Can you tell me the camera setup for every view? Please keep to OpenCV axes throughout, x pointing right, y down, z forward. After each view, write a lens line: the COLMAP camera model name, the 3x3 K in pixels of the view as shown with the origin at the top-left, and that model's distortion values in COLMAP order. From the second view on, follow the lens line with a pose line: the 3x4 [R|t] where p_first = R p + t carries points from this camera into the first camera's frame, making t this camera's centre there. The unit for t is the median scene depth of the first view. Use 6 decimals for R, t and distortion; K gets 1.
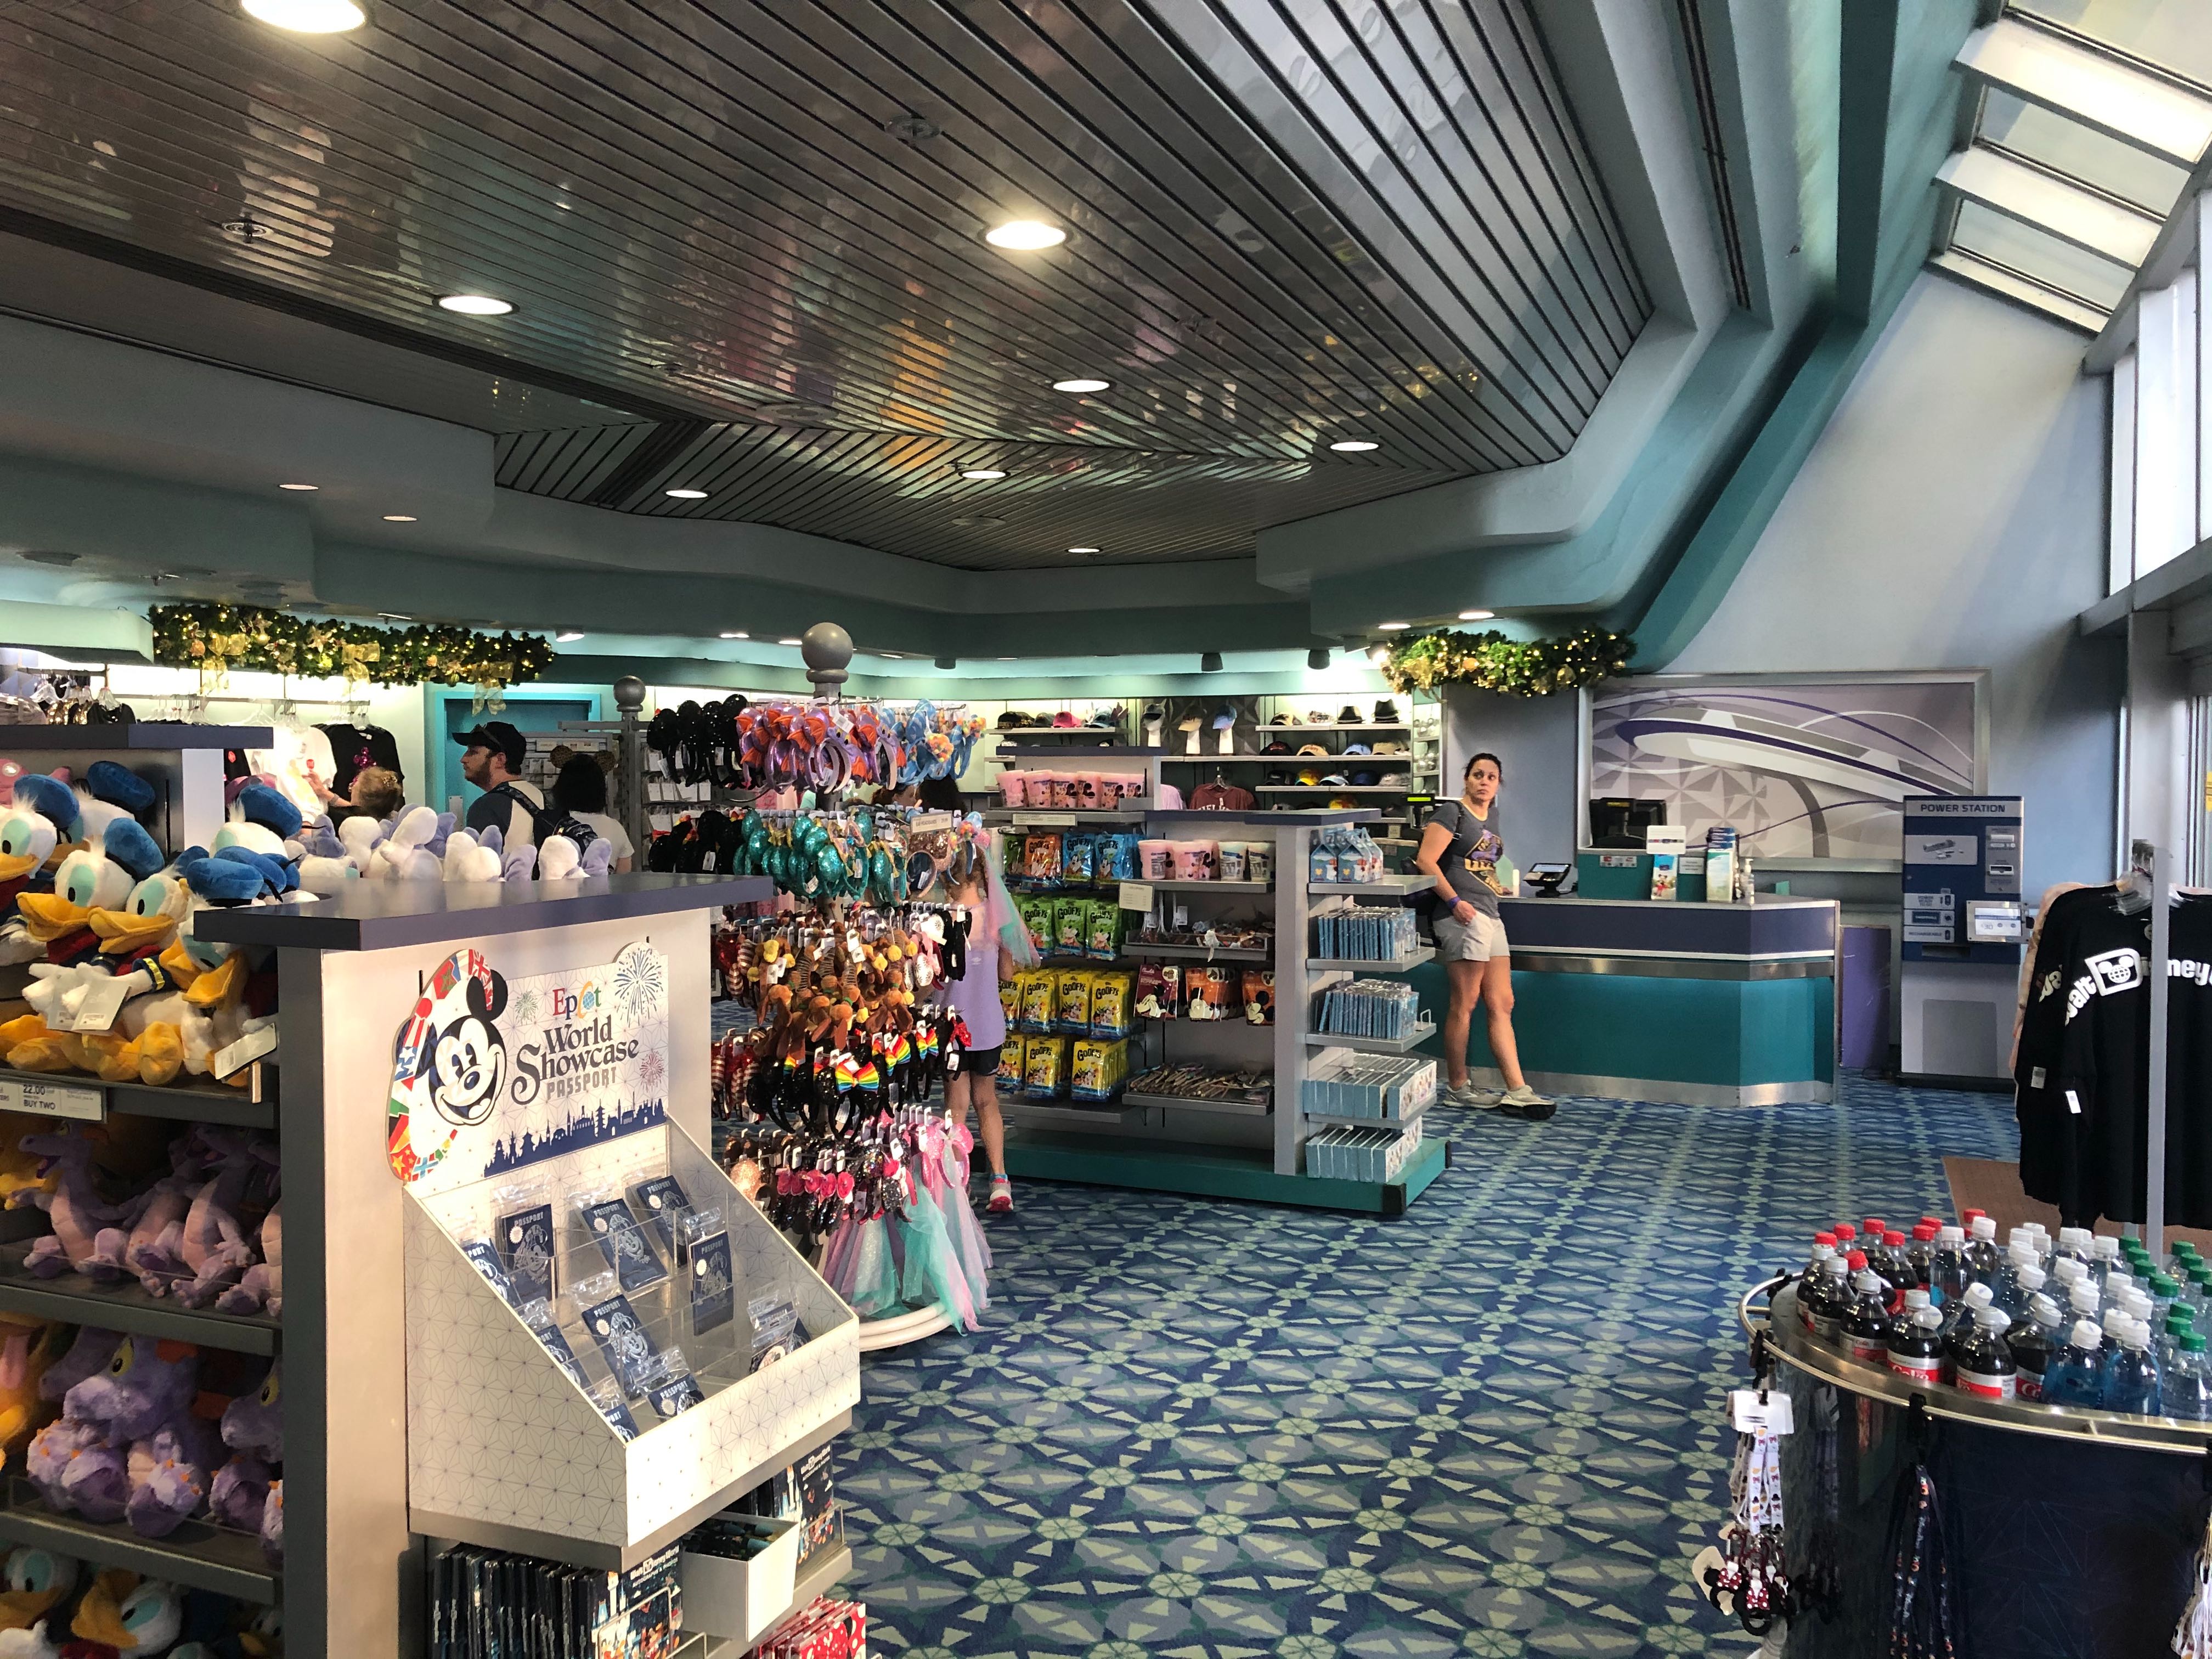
lens RADIAL K [[1832.6, 0, 1106.0], [0, 1832.6, 829.5], [0, 0, 1]] dist [0.091976, -0.165080]
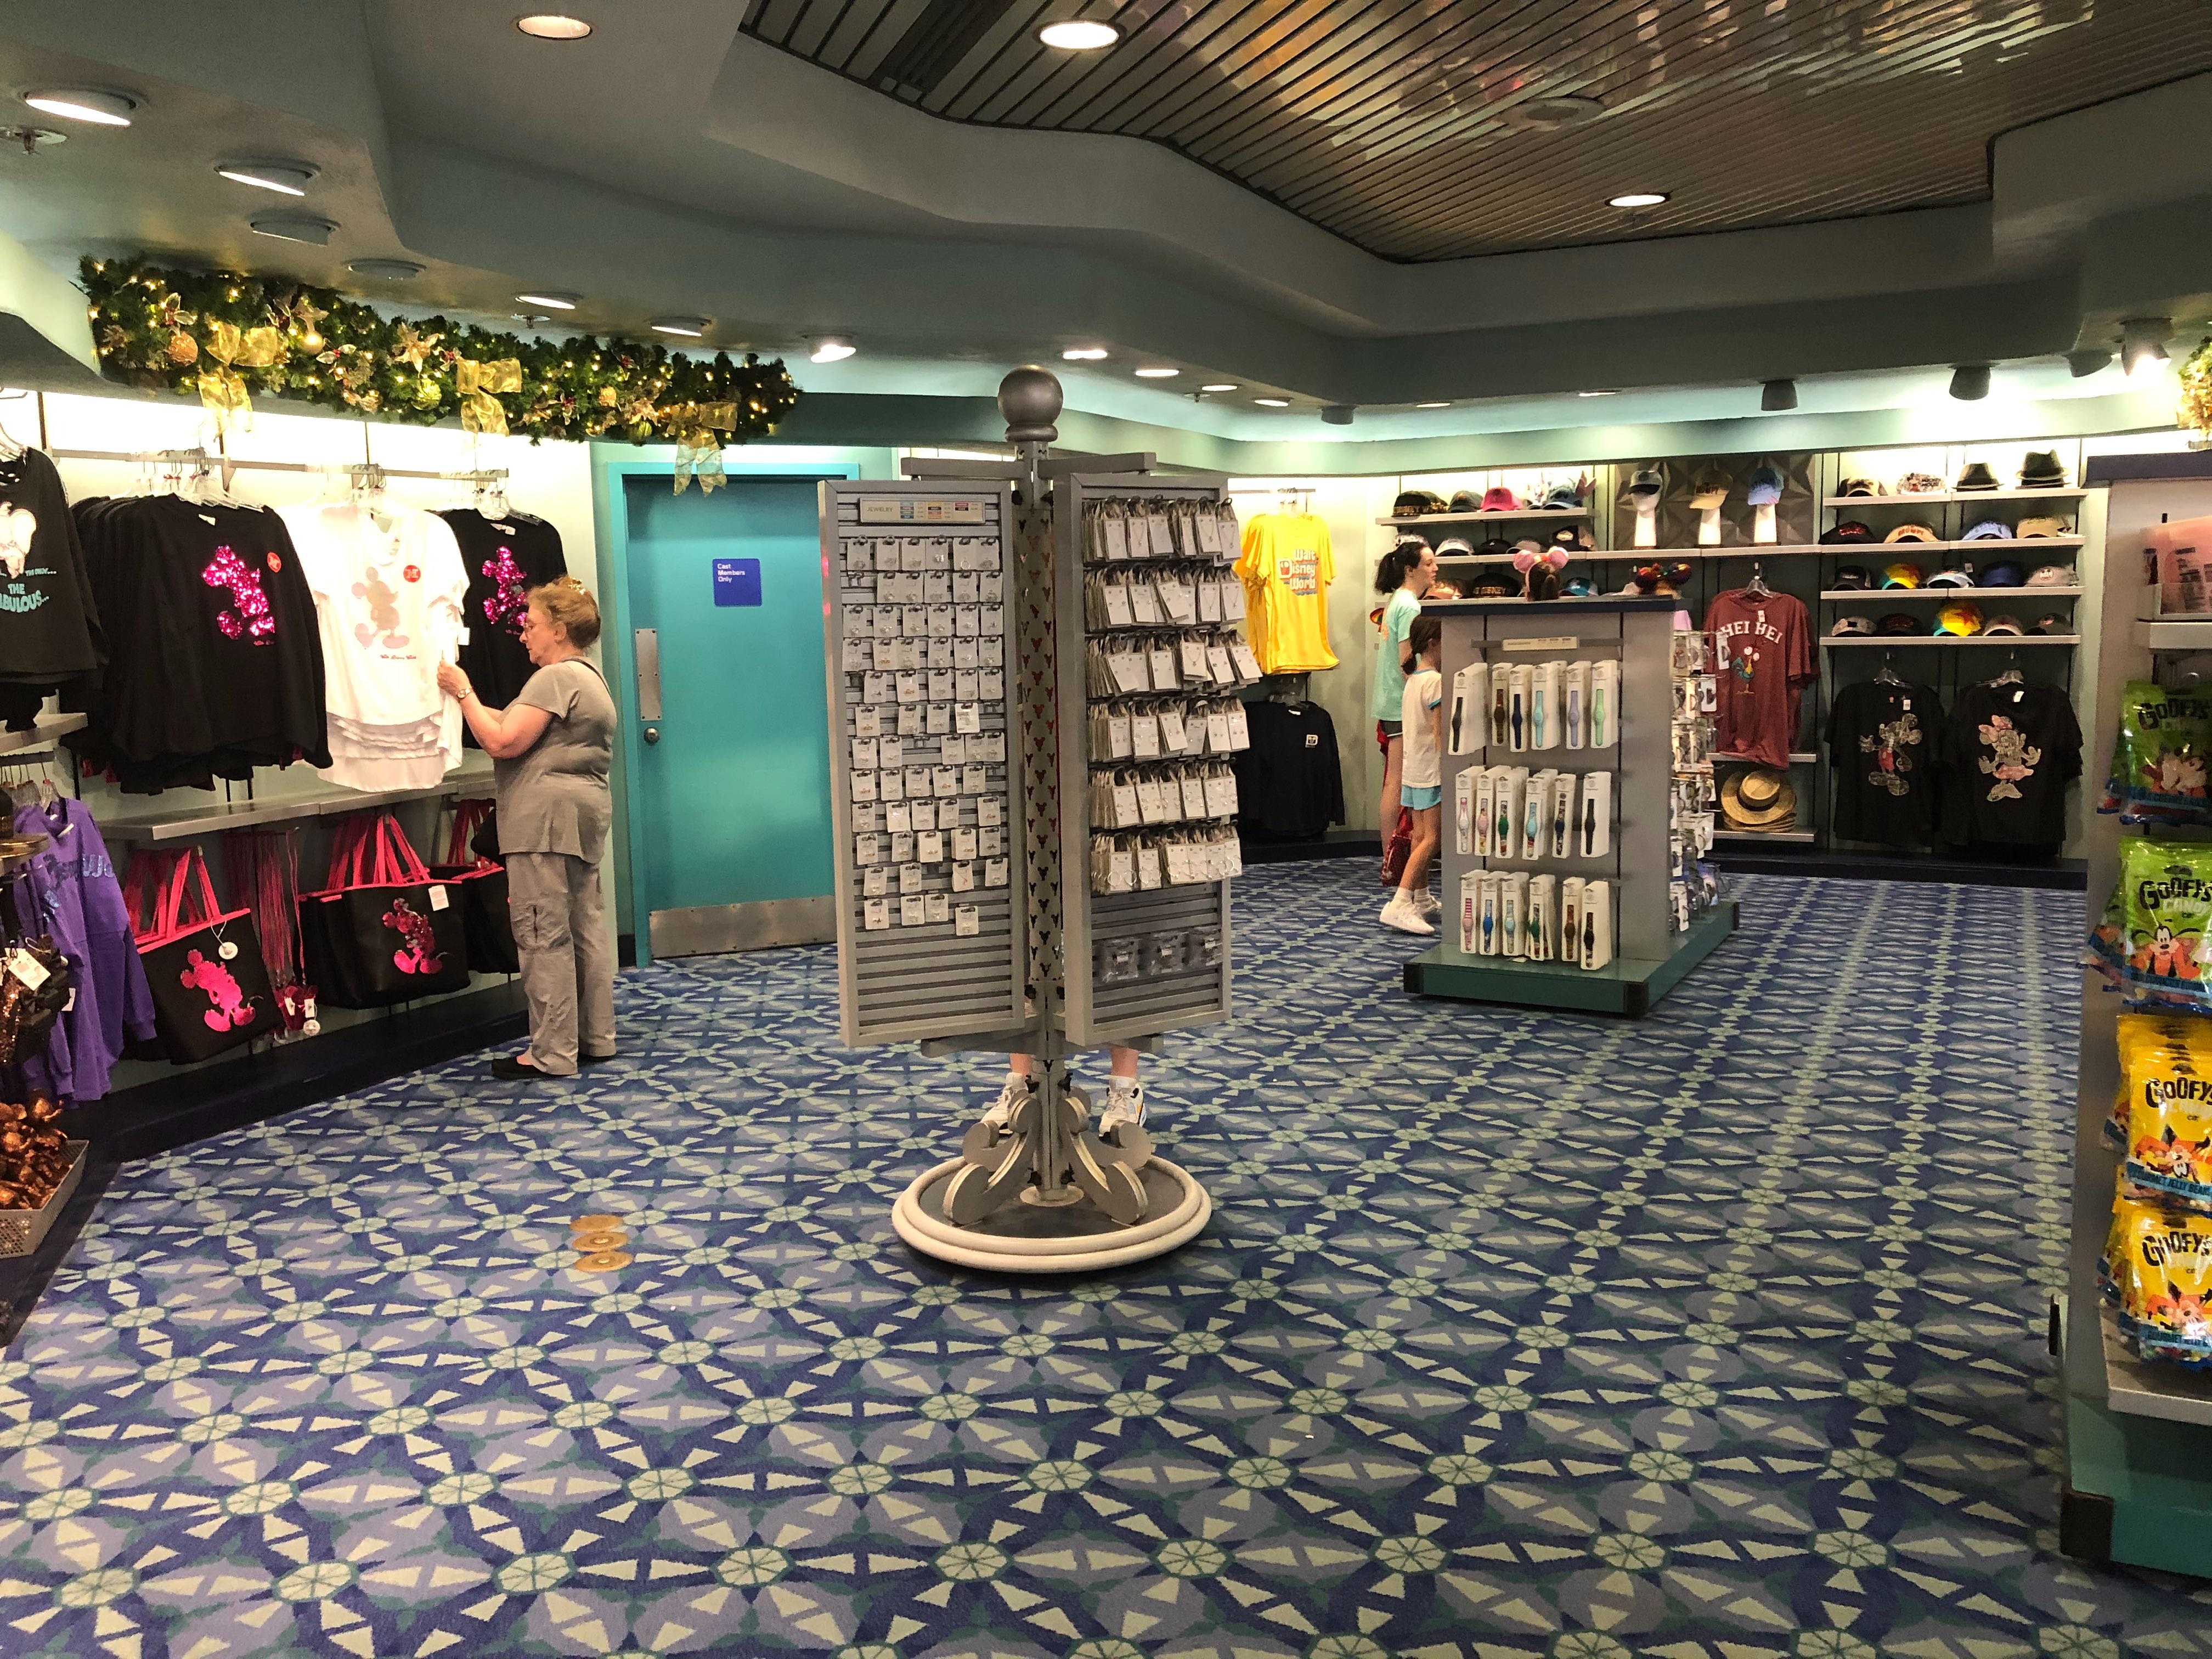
lens RADIAL K [[1832.6, 0, 1106.0], [0, 1832.6, 829.5], [0, 0, 1]] dist [0.091976, -0.165080]
pose [[0.997685, -0.010521, -0.067188, -0.159248], [0.016827, 0.995431, 0.093990, -0.006763], [0.065892, -0.094903, 0.993303, 0.391719]]
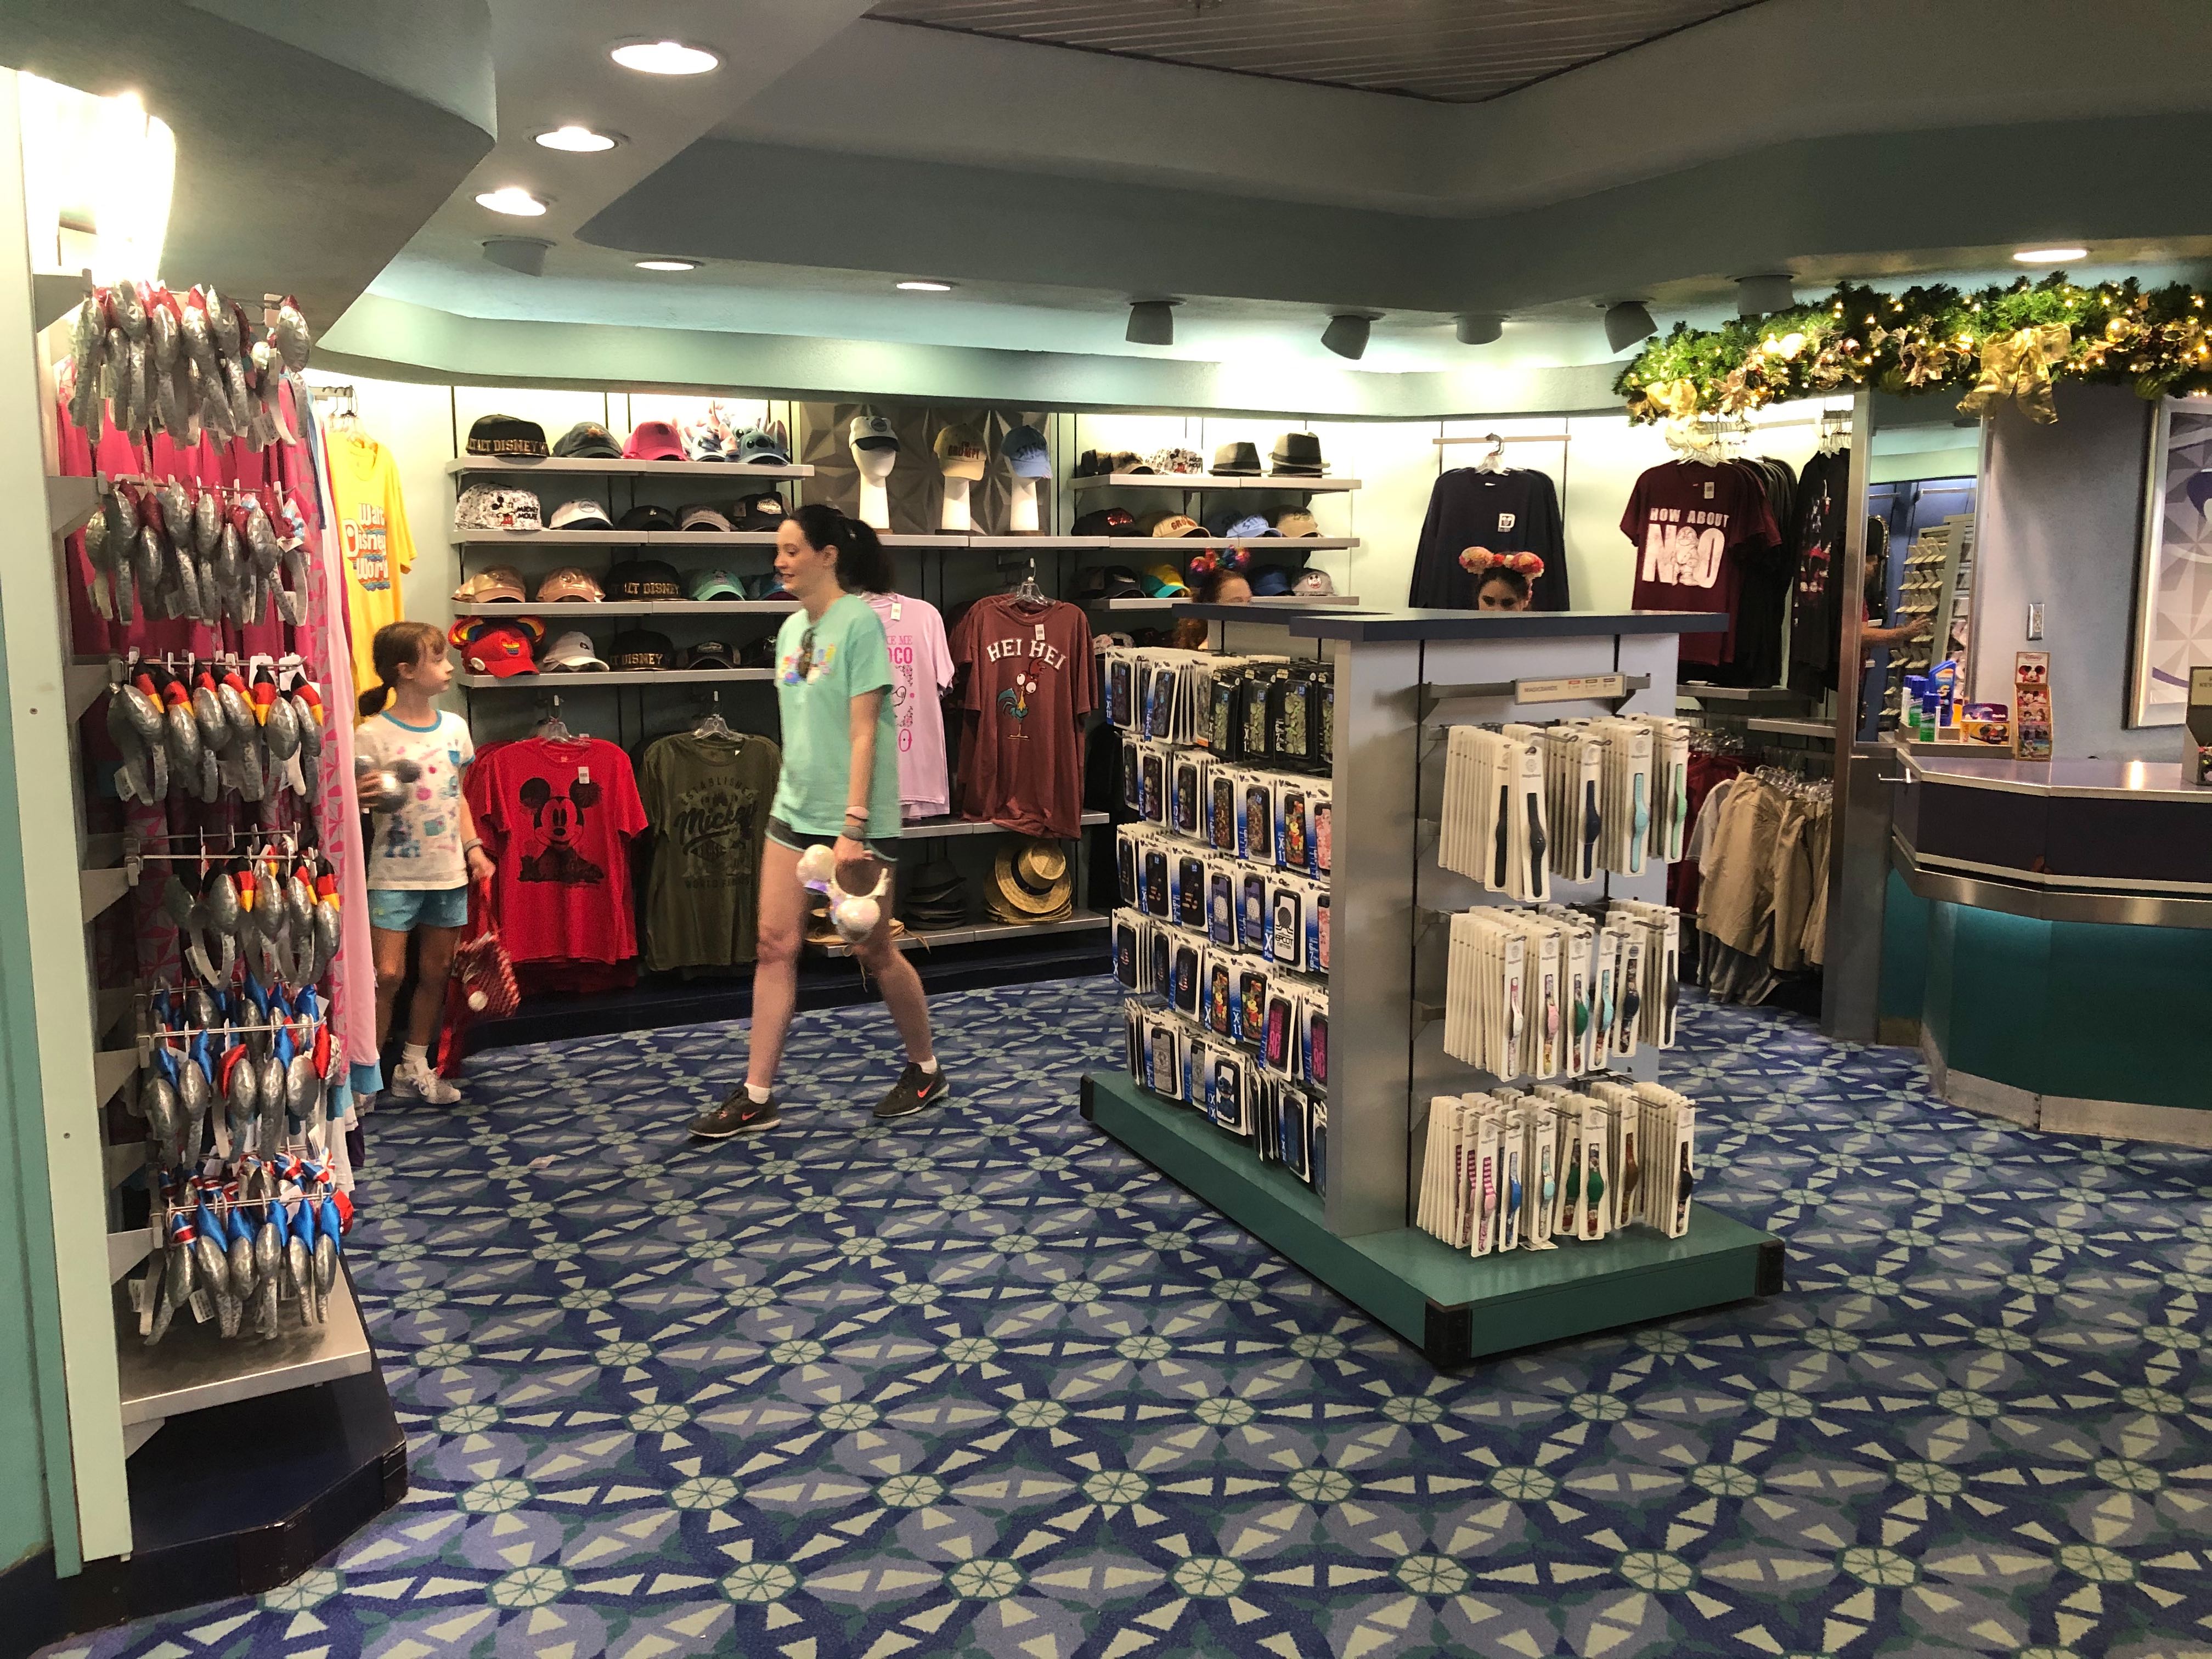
lens RADIAL K [[1789.9, 0, 1004.3], [0, 1789.9, 826.5], [0, 0, 1]] dist [0.050503, 0.000514]
pose [[0.674668, -0.104959, 0.730621, -0.356243], [0.026548, 0.992648, 0.118087, -0.025939], [-0.737644, -0.060273, 0.672494, 0.860129]]
